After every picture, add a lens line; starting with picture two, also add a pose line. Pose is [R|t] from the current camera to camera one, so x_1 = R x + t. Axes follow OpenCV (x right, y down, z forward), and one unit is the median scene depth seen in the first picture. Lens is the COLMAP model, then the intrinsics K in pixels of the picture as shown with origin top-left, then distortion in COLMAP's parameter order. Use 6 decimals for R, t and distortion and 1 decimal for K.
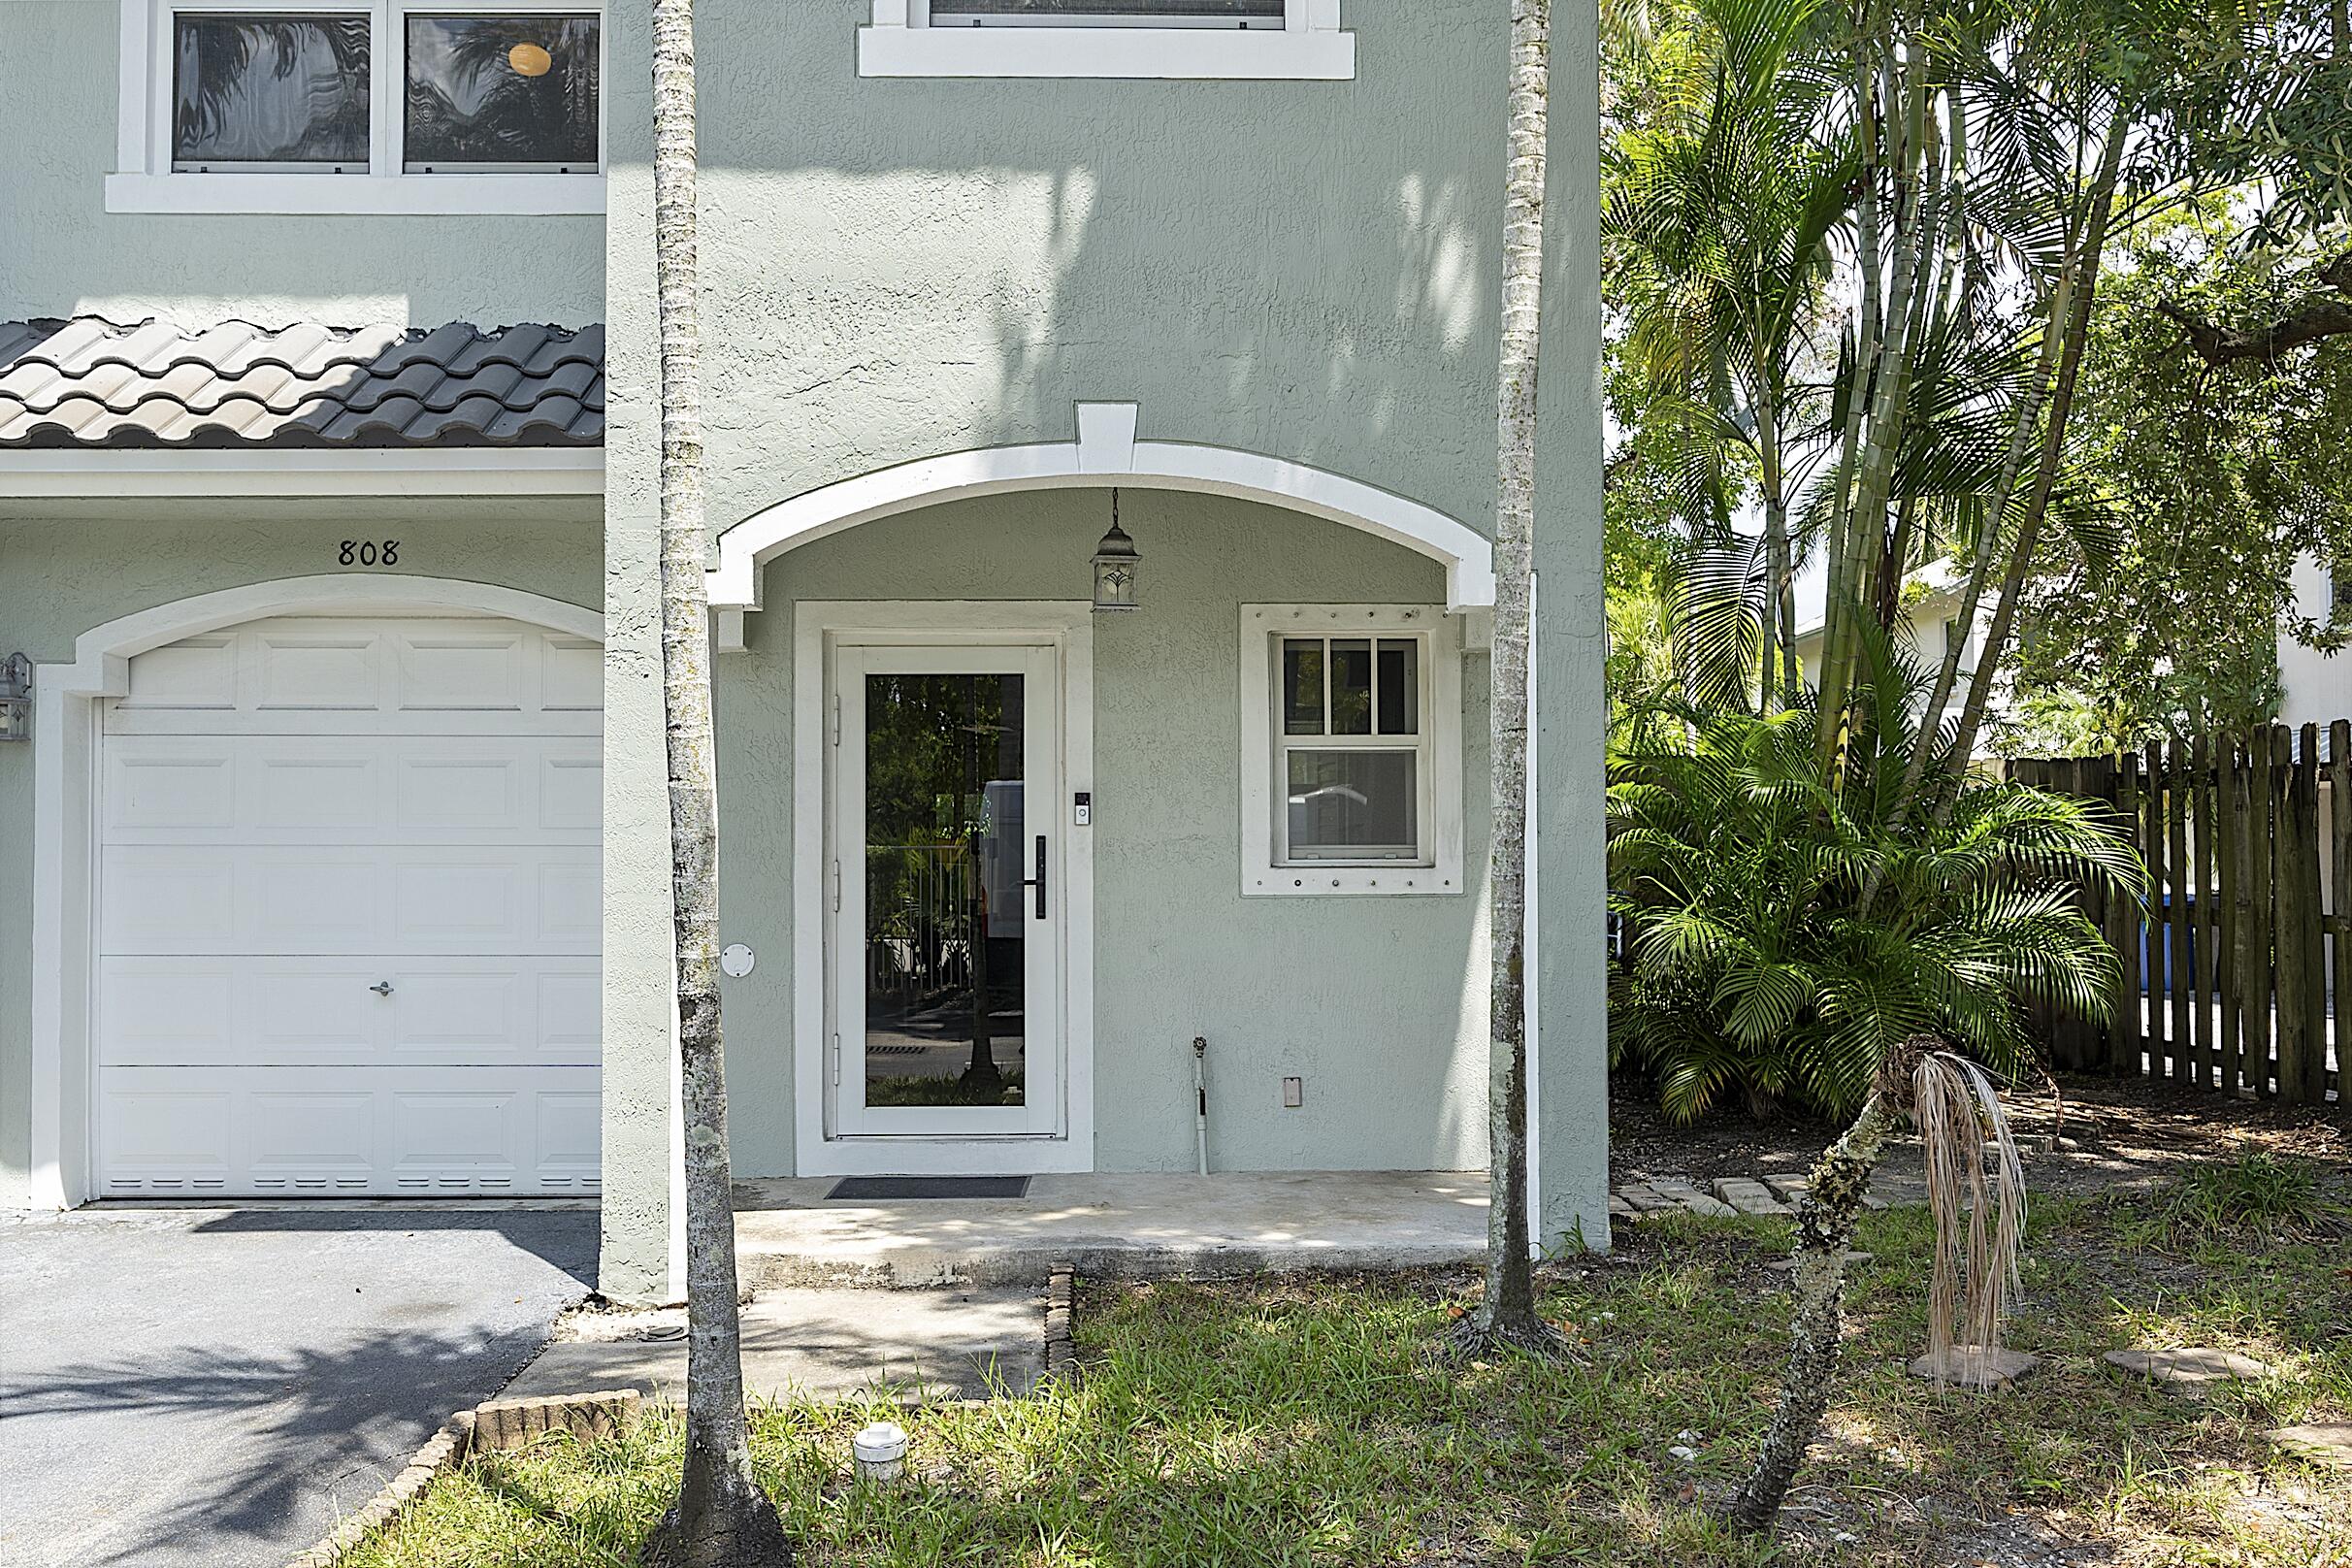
lens RADIAL K [[1988.4, 0, 1175.6], [0, 1988.4, 714.7], [0, 0, 1]] dist [-0.002659, -0.002147]
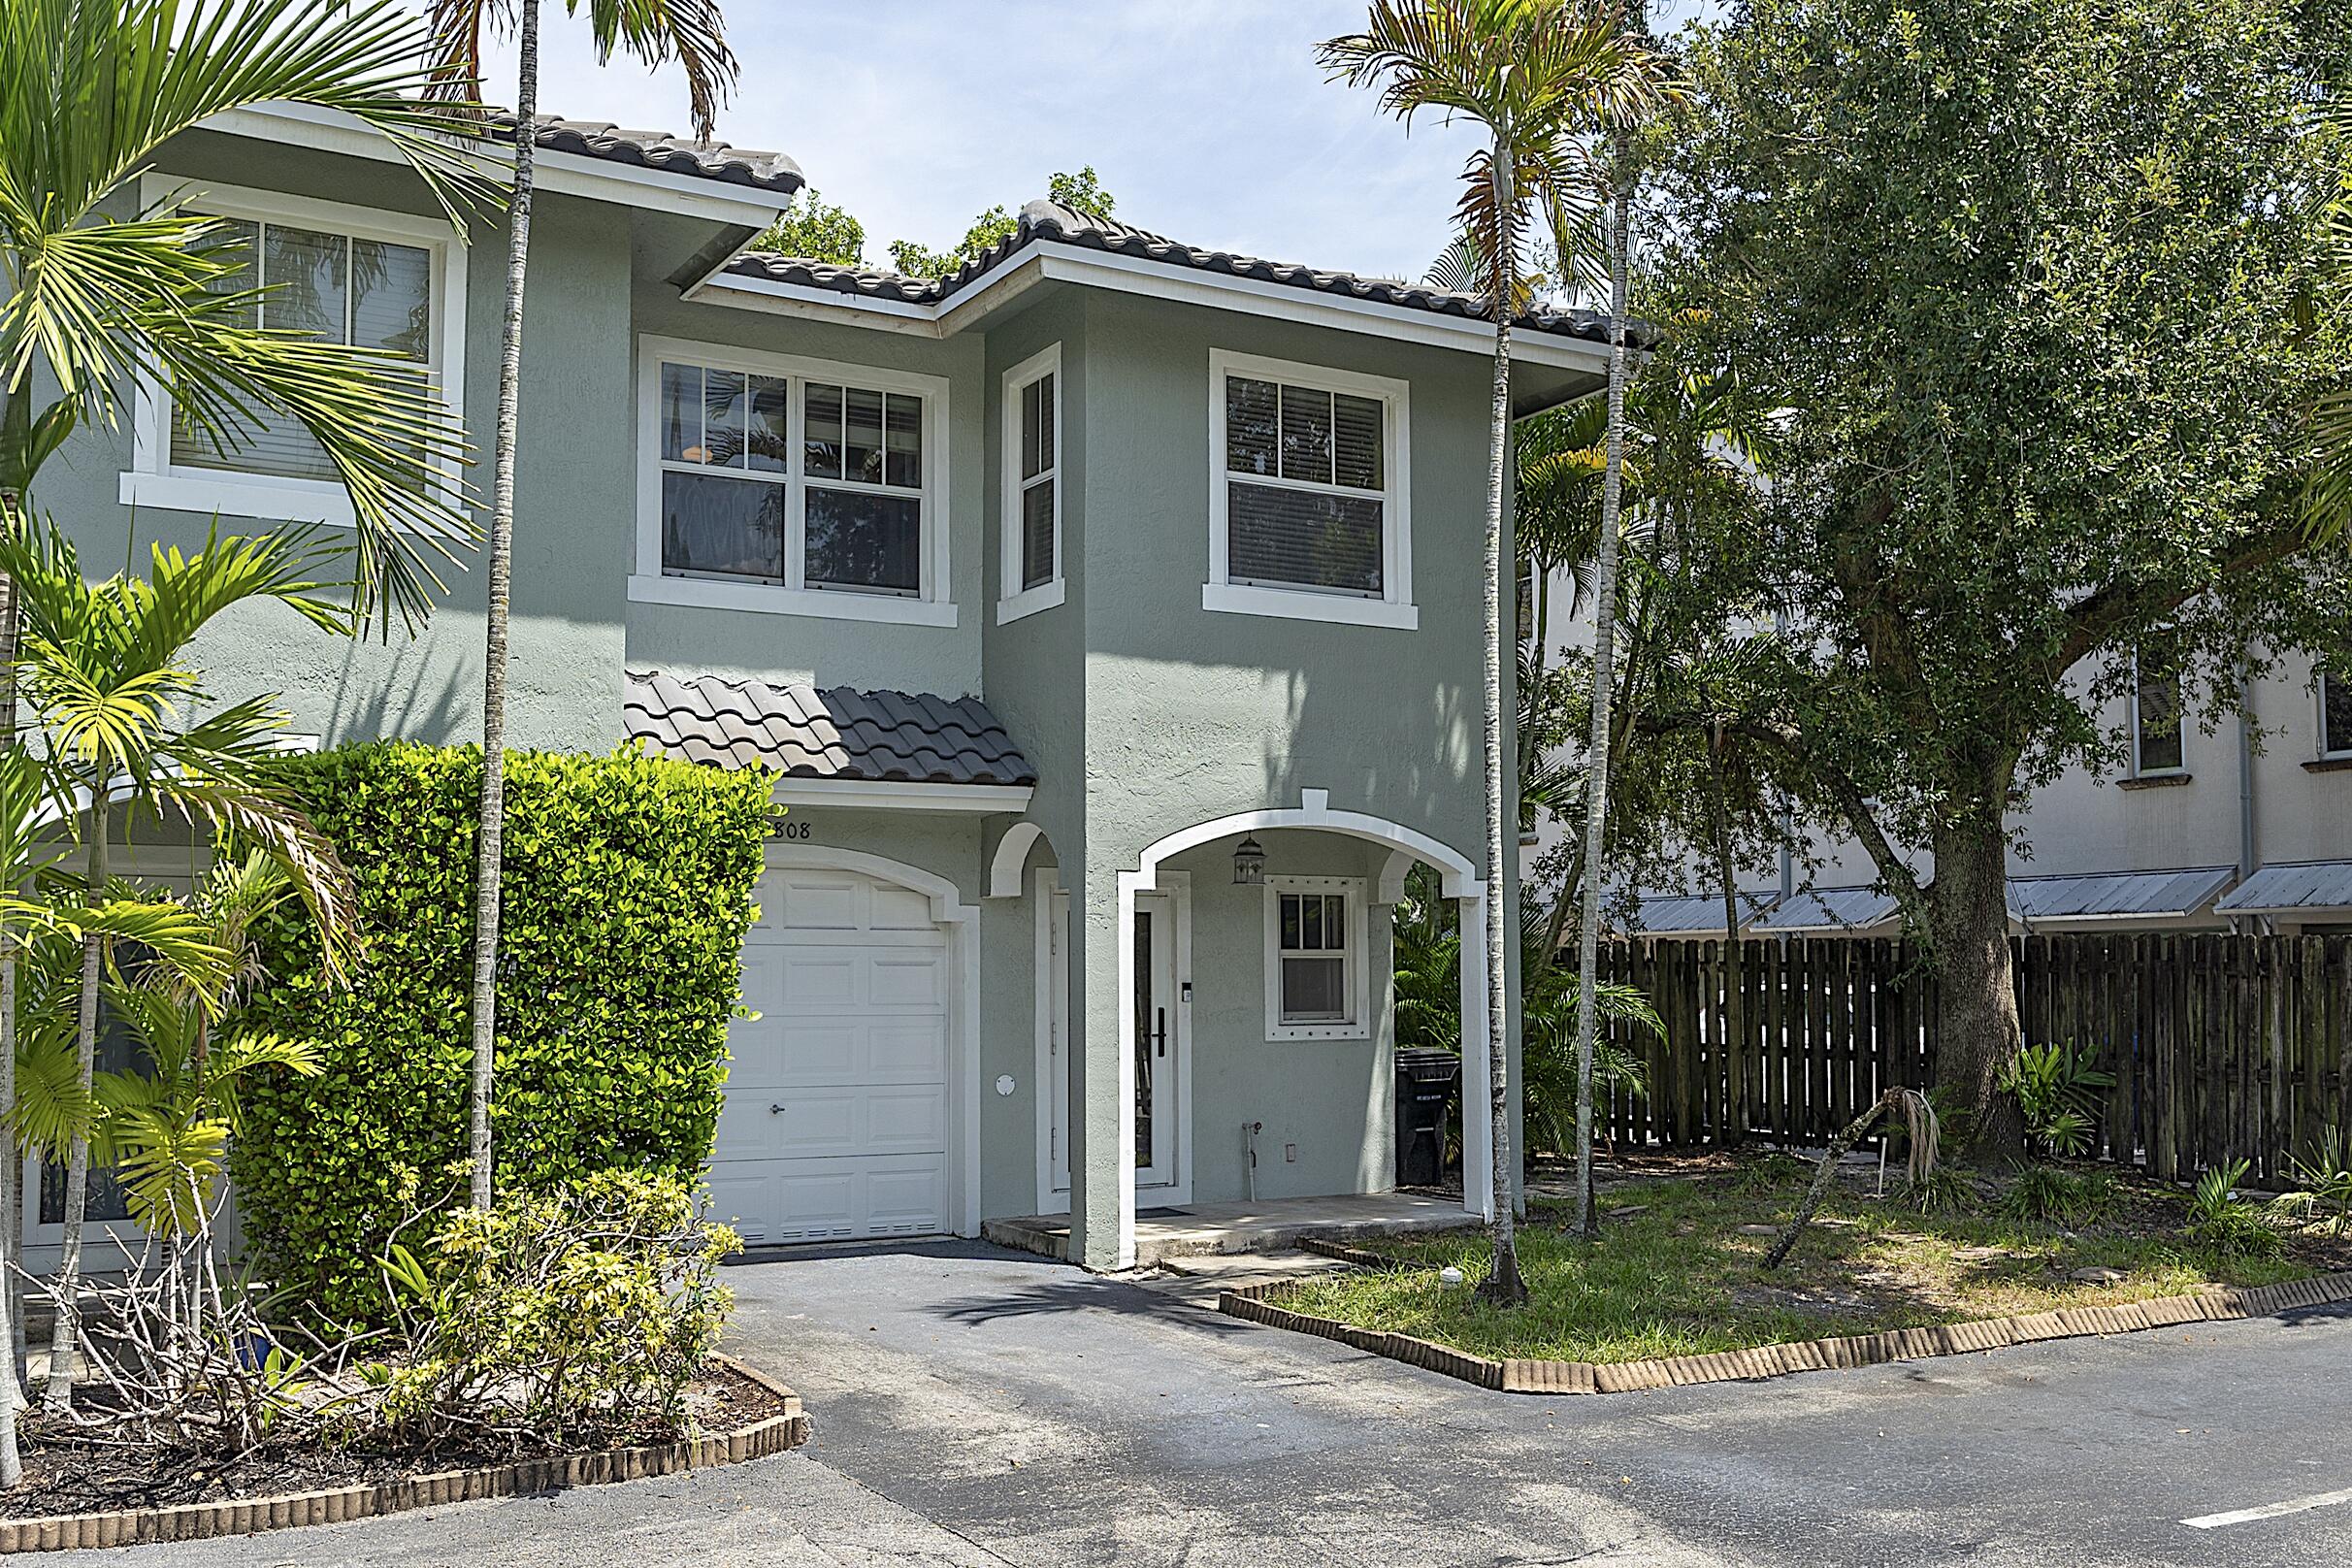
lens RADIAL K [[2148.4, 0, 1171.8], [0, 2148.4, 658.3], [0, 0, 1]] dist [0.002789, -0.008556]
pose [[0.881550, 0.069644, 0.466926, -0.980676], [-0.034369, 0.995902, -0.083655, -0.087799], [-0.470838, 0.057698, 0.880331, -0.679702]]
